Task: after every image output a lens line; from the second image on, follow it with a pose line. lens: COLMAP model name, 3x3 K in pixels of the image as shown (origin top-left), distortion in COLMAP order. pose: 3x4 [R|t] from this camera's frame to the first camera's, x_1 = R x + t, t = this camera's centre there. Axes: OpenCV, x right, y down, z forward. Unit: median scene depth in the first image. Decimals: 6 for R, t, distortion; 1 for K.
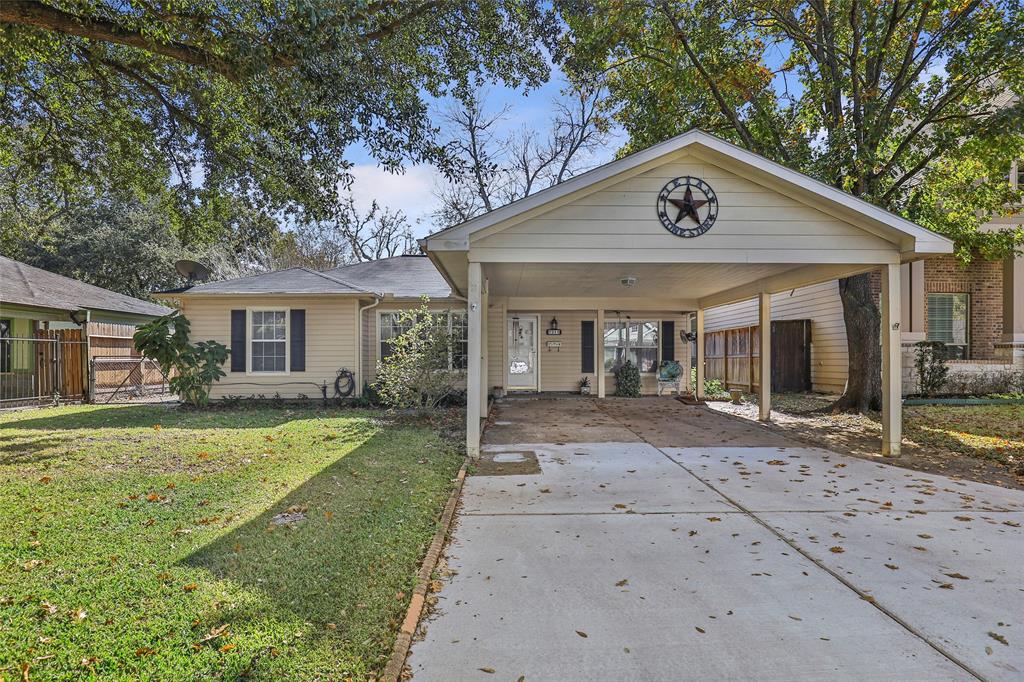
lens RADIAL K [[511.1, 0, 513.9], [0, 511.1, 359.4], [0, 0, 1]] dist [-0.004443, -0.000450]
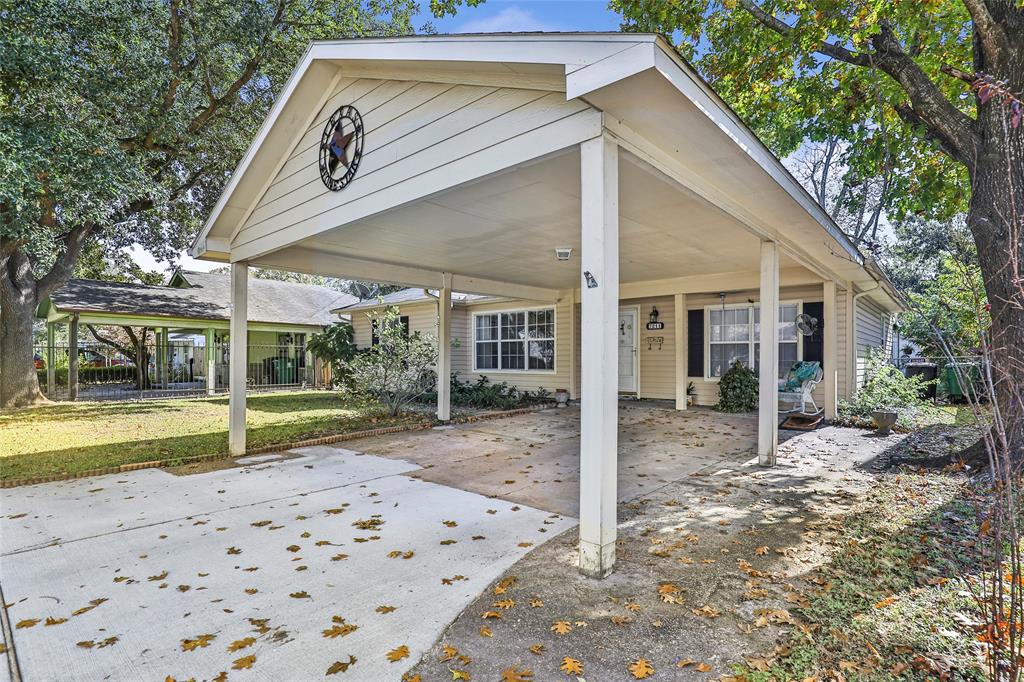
lens RADIAL K [[481.4, 0, 514.0], [0, 481.4, 361.9], [0, 0, 1]] dist [-0.039789, 0.007811]
pose [[0.752812, 0.005604, -0.658212, 0.515500], [-0.003146, 0.999983, 0.004915, 0.001185], [0.658228, -0.001629, 0.752816, 0.343719]]
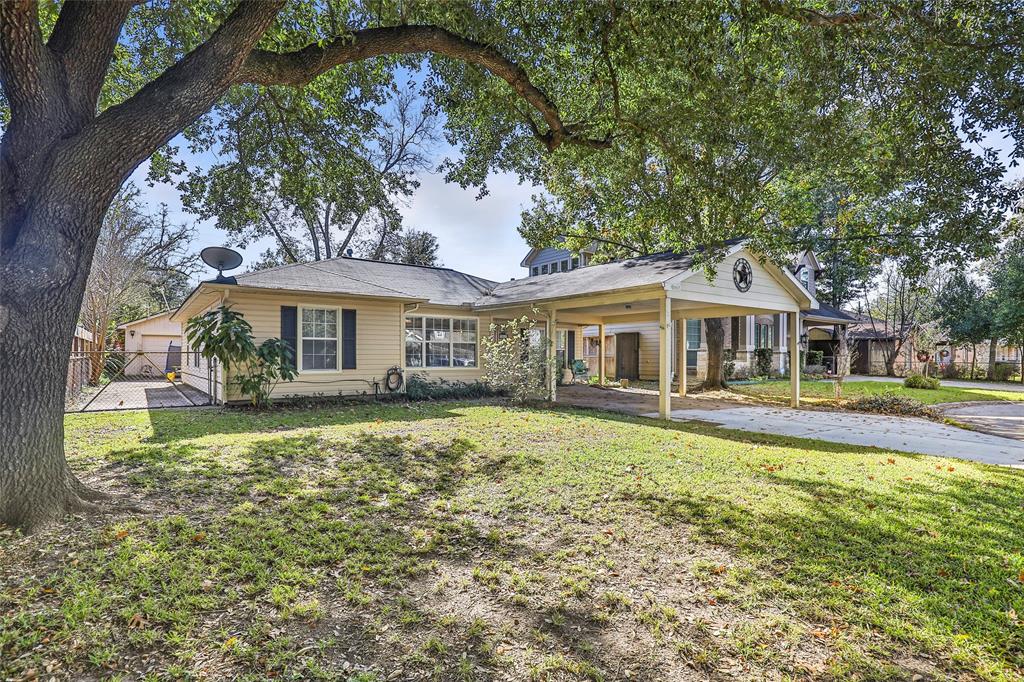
lens RADIAL K [[481.4, 0, 514.0], [0, 481.4, 361.9], [0, 0, 1]] dist [-0.039789, 0.007811]
pose [[0.842139, -0.000232, 0.539260, -0.668629], [-0.003666, 0.999974, 0.006154, 0.001771], [-0.539247, -0.007159, 0.842117, 0.002723]]
